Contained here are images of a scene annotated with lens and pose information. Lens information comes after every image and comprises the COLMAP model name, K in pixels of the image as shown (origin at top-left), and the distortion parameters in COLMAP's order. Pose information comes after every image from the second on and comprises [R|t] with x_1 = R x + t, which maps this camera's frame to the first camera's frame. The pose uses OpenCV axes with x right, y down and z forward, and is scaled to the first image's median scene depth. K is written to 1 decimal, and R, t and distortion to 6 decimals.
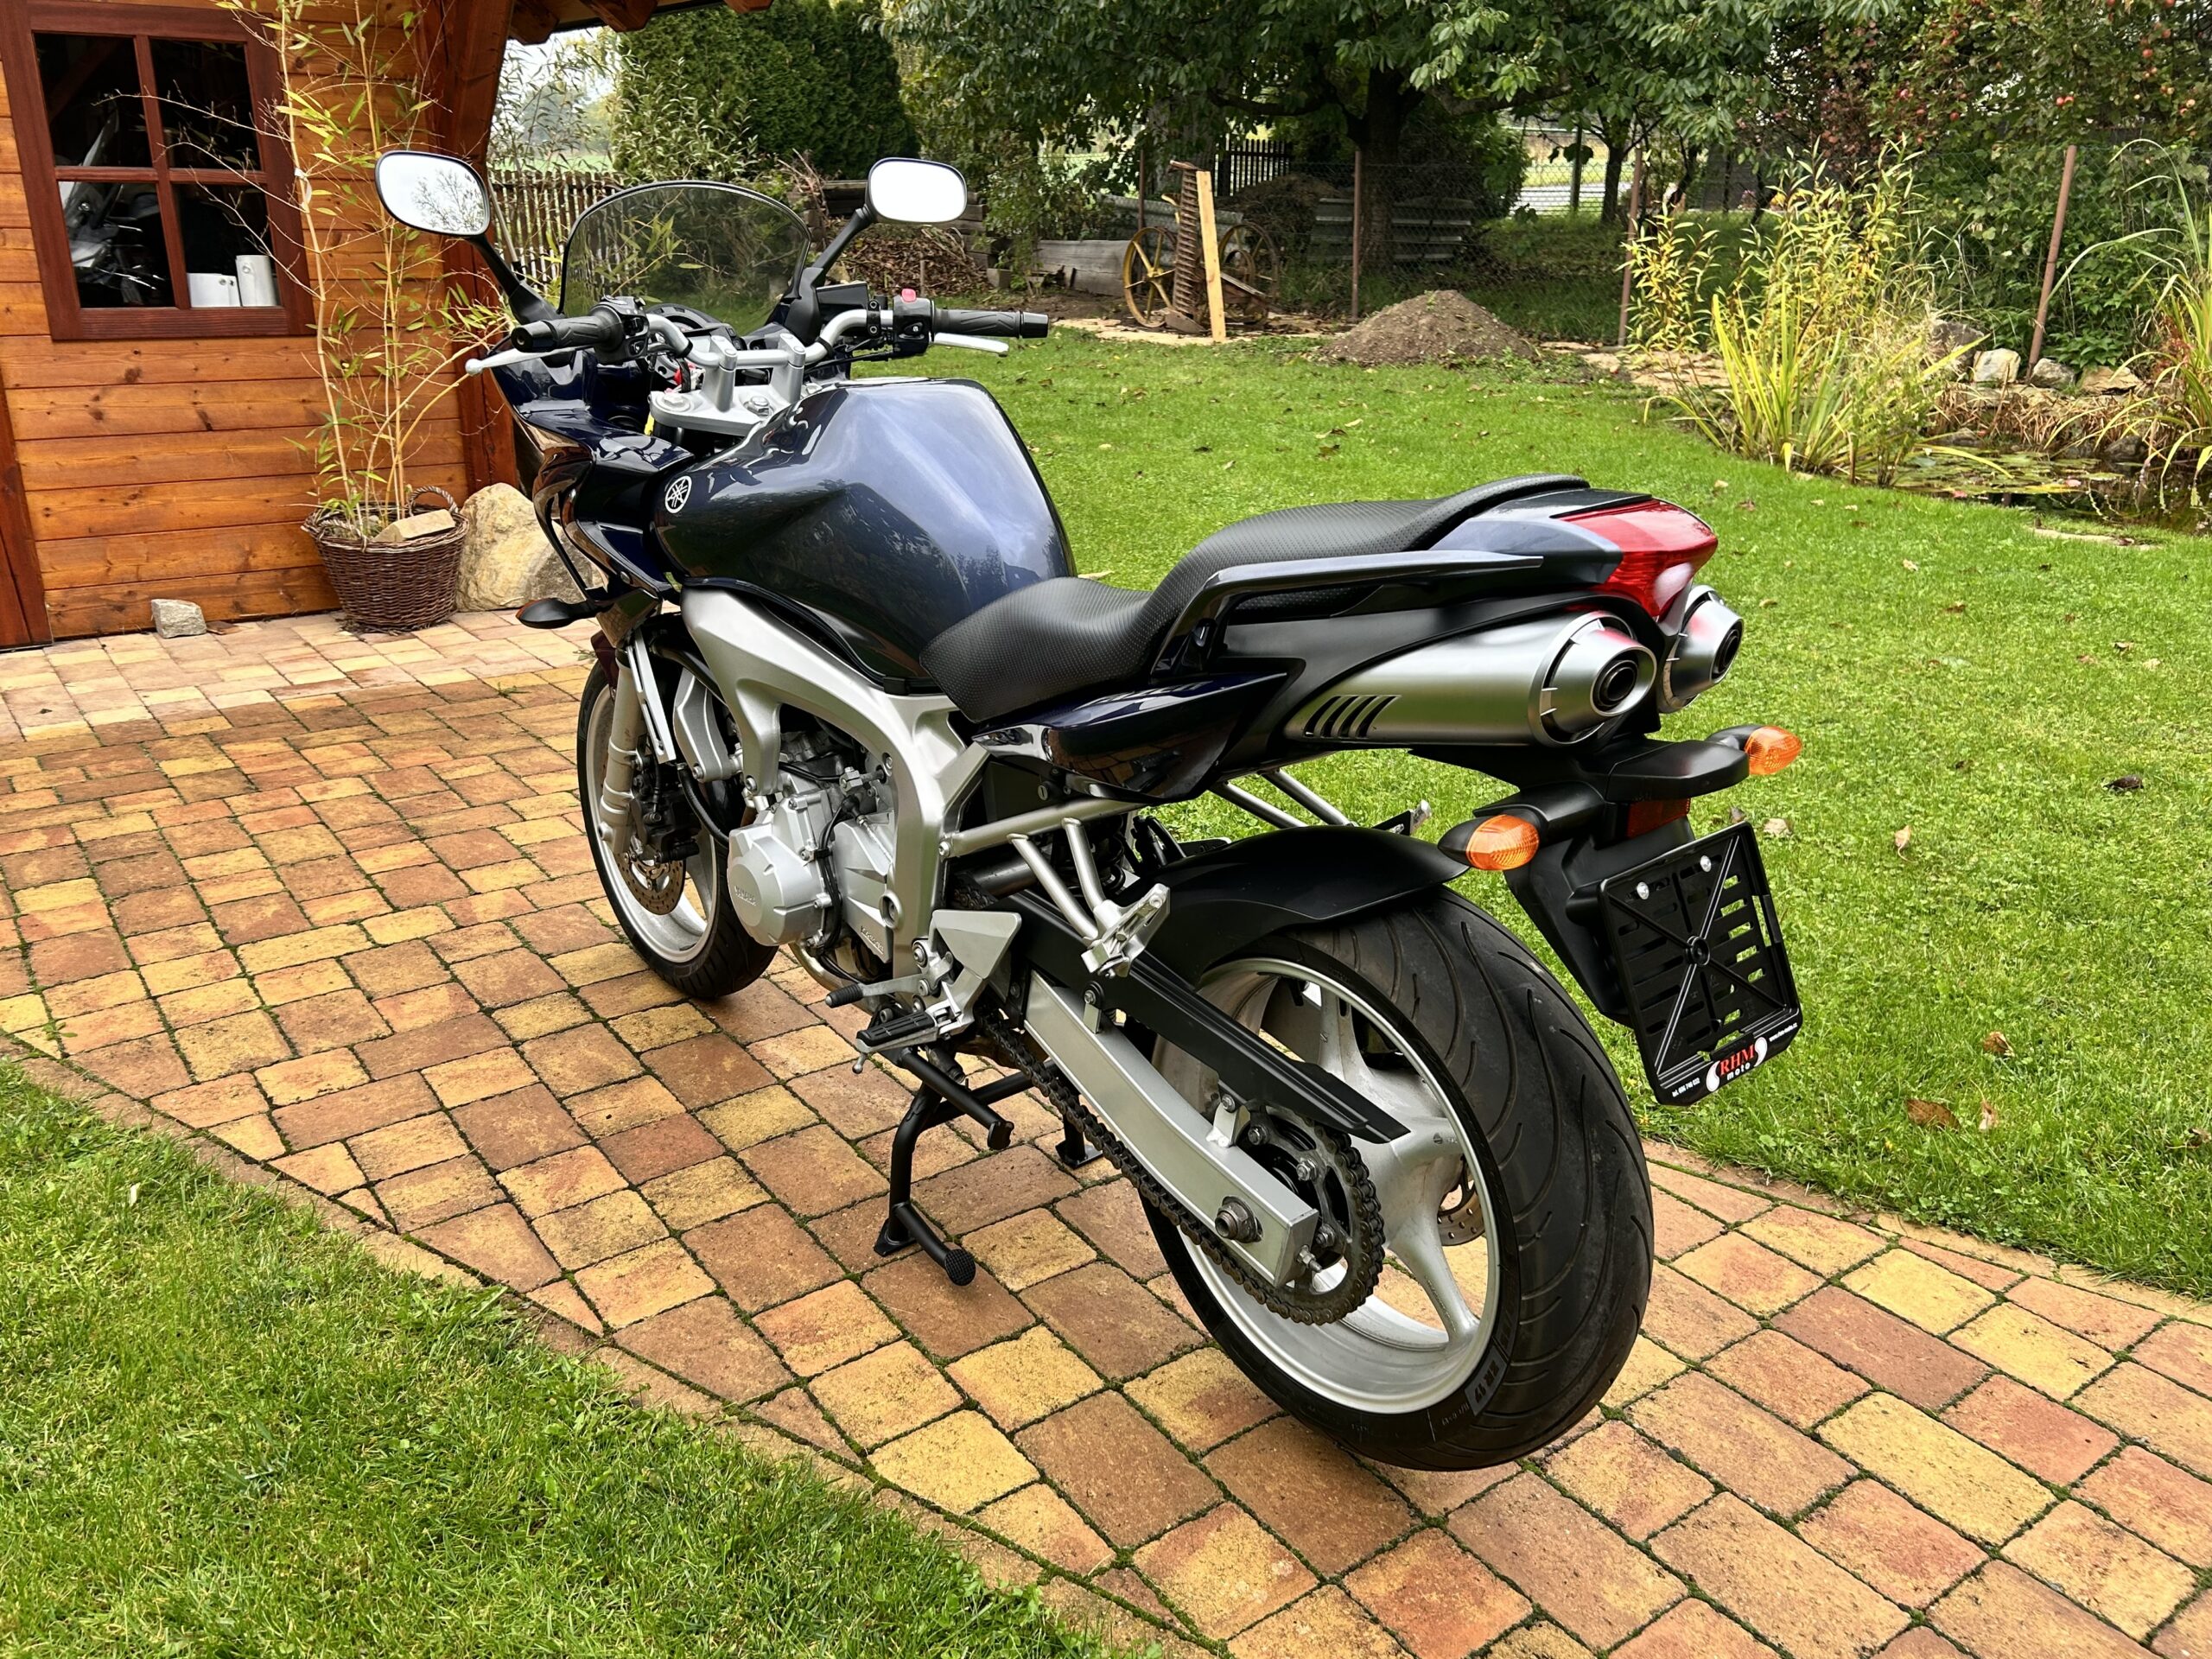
lens RADIAL K [[1707.5, 0, 1106.0], [0, 1707.5, 829.5], [0, 0, 1]] dist [0.070480, -0.101829]
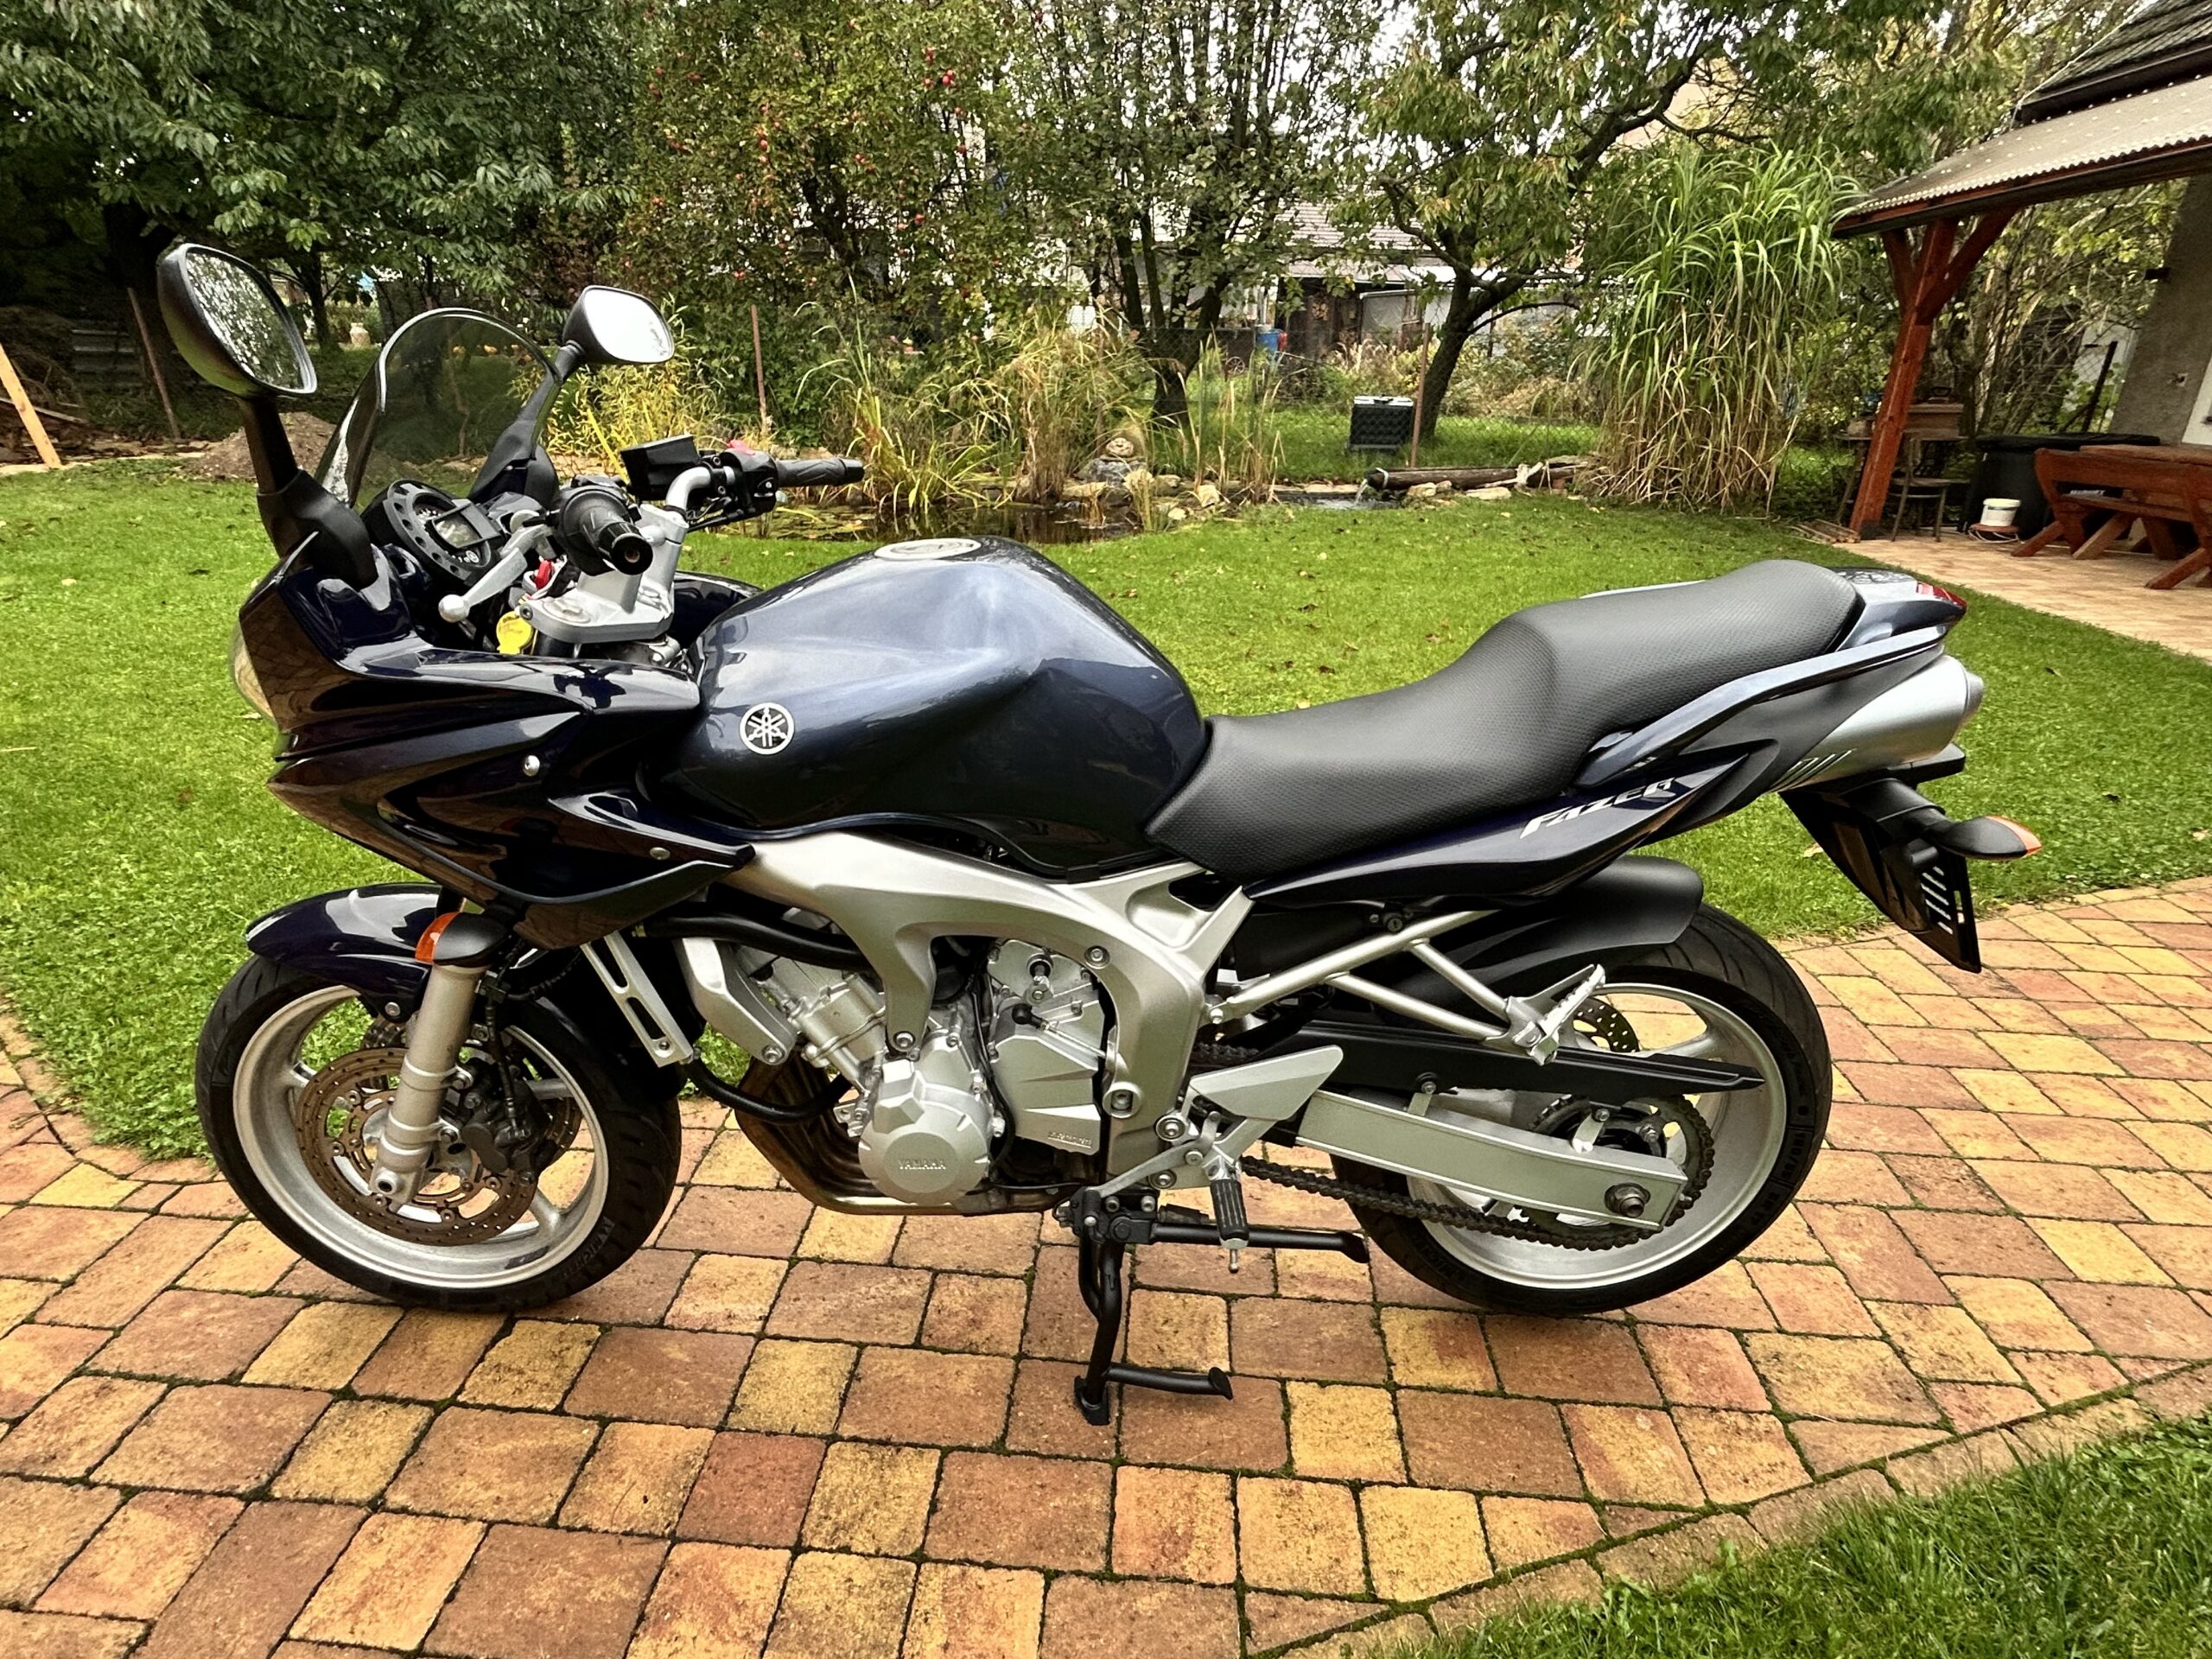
lens RADIAL K [[1156.6, 0, 1095.6], [0, 1156.6, 823.5], [0, 0, 1]] dist [-0.019541, 0.015828]
pose [[0.646379, -0.286805, 0.707062, -0.440672], [0.251296, 0.954987, 0.157641, -0.165199], [-0.720447, 0.075786, 0.689356, 0.453396]]
